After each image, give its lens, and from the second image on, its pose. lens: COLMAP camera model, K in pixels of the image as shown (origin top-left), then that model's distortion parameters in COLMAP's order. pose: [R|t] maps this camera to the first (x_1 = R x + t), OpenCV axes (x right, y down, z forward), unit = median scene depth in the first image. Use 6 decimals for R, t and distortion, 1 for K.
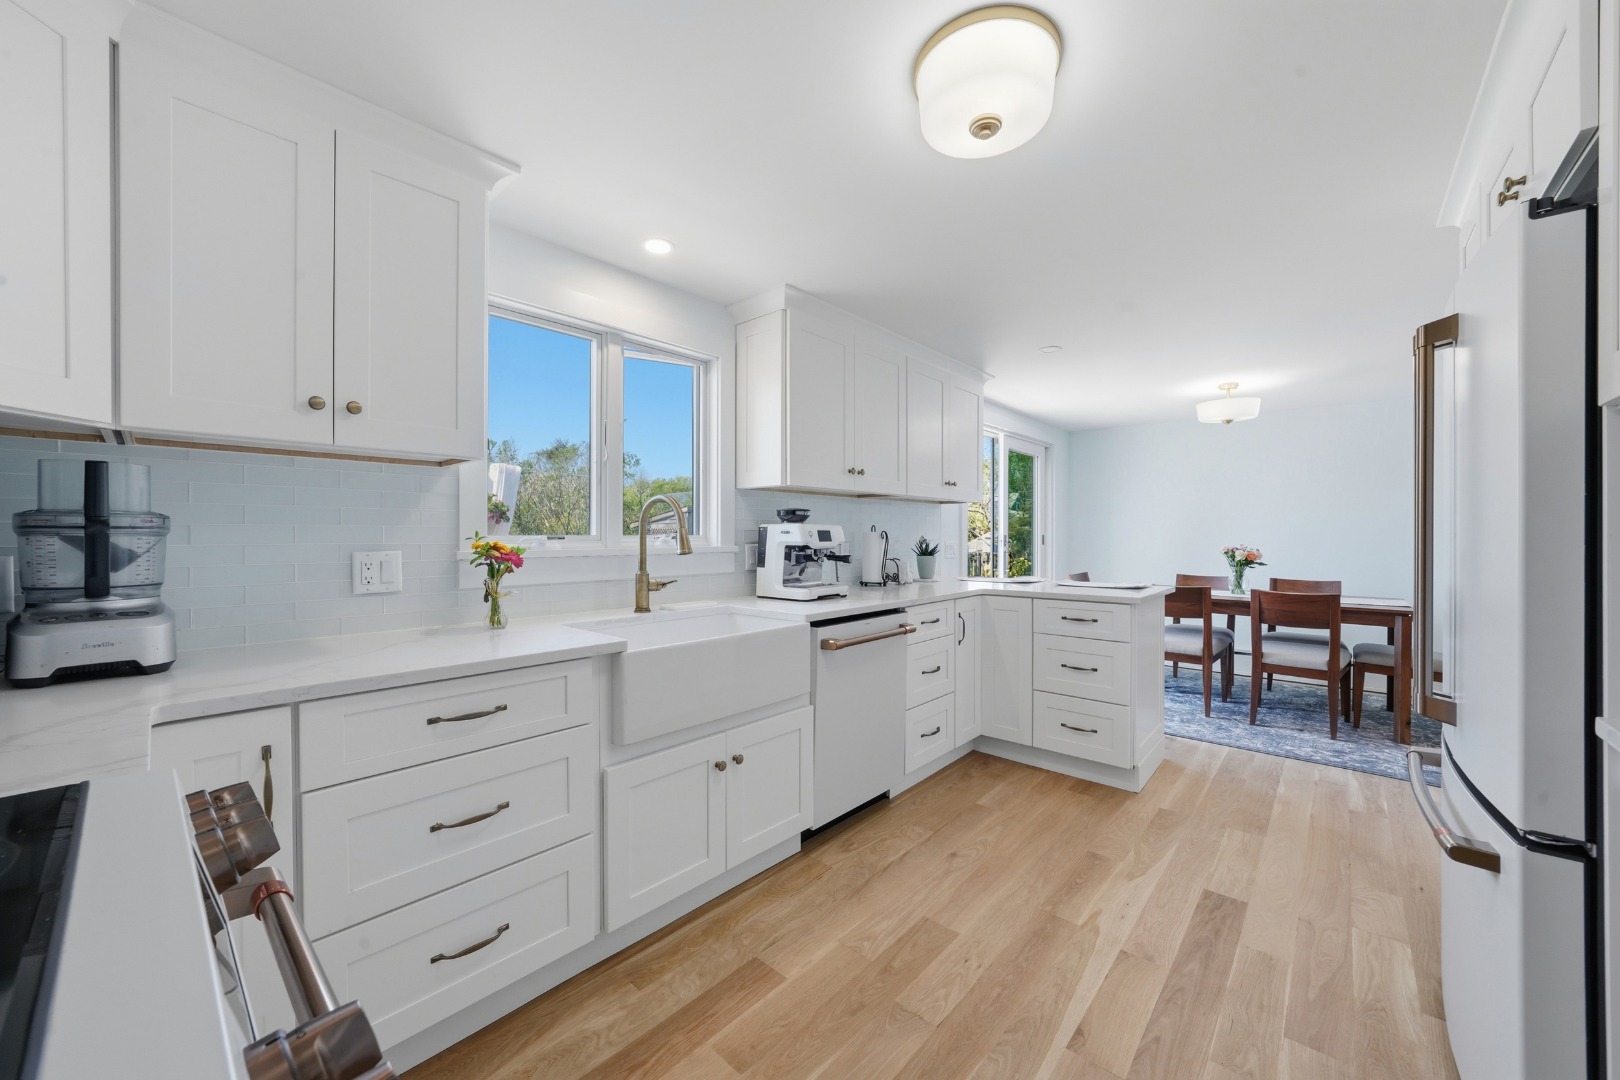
lens RADIAL K [[603.2, 0, 805.9], [0, 603.2, 533.7], [0, 0, 1]] dist [-0.010240, -0.000027]
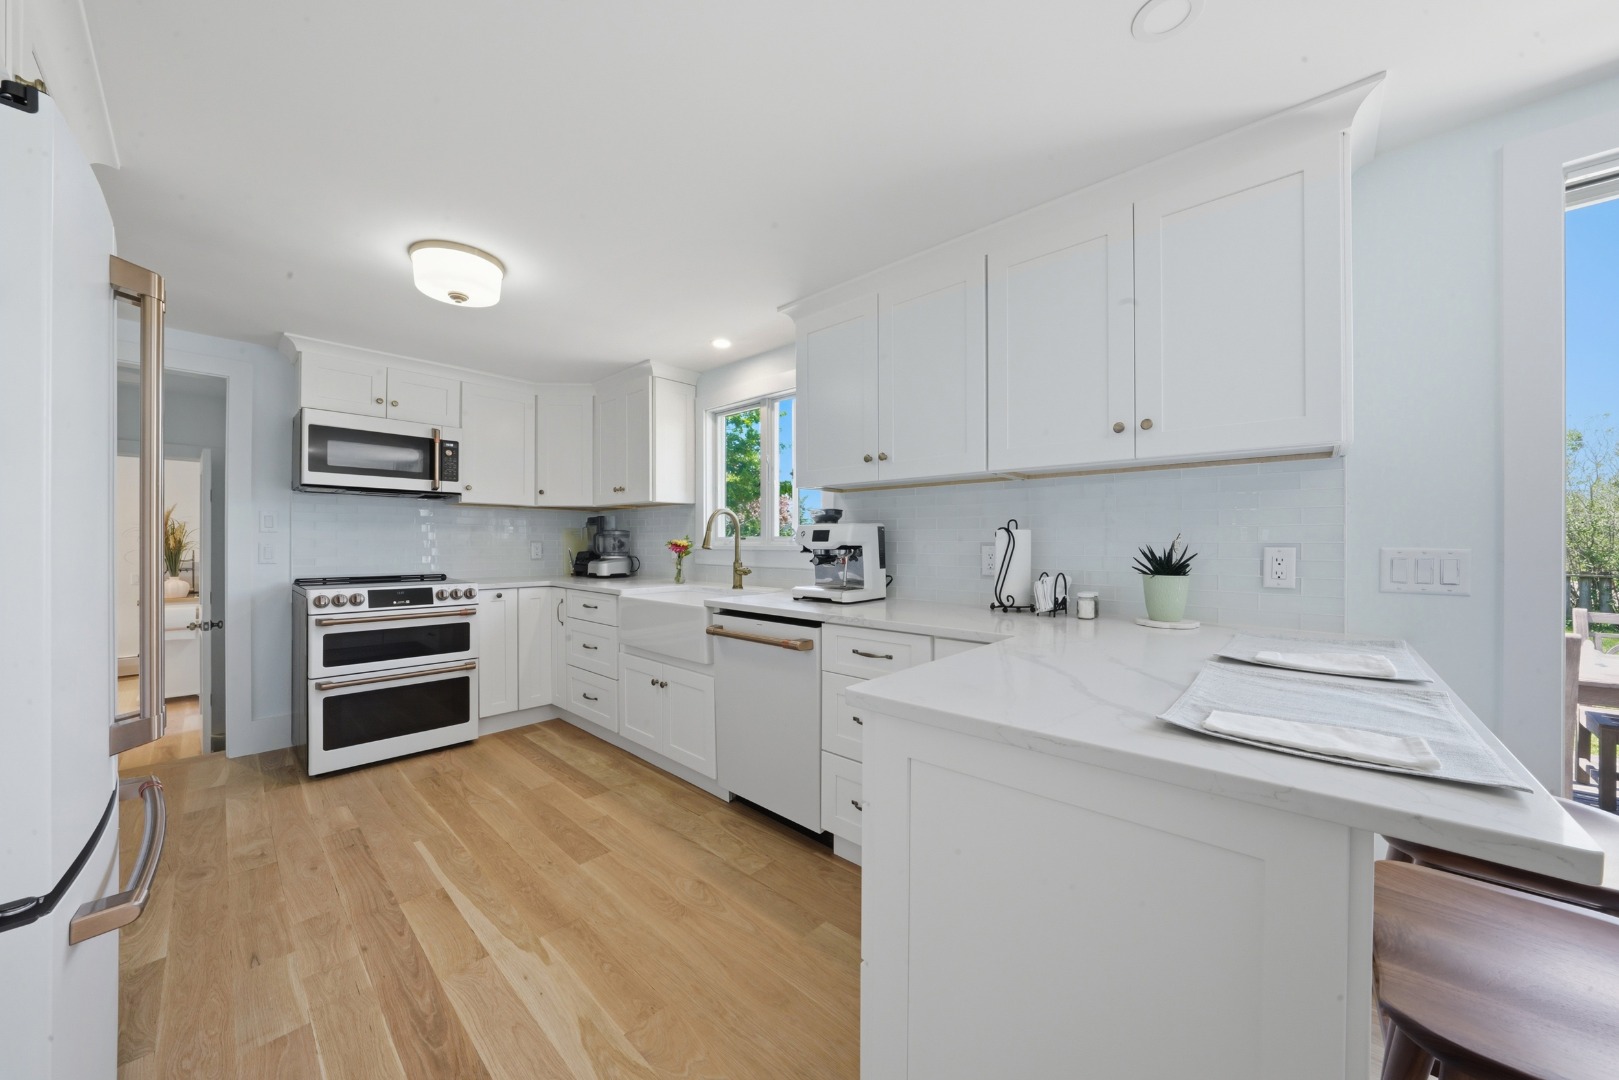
lens RADIAL K [[562.4, 0, 807.6], [0, 562.4, 541.1], [0, 0, 1]] dist [-0.017442, 0.000541]
pose [[-0.011456, -0.005900, -0.999917, 1.330873], [-0.000072, 0.999983, -0.005900, 0.026230], [0.999934, 0.000005, -0.011456, 1.427658]]
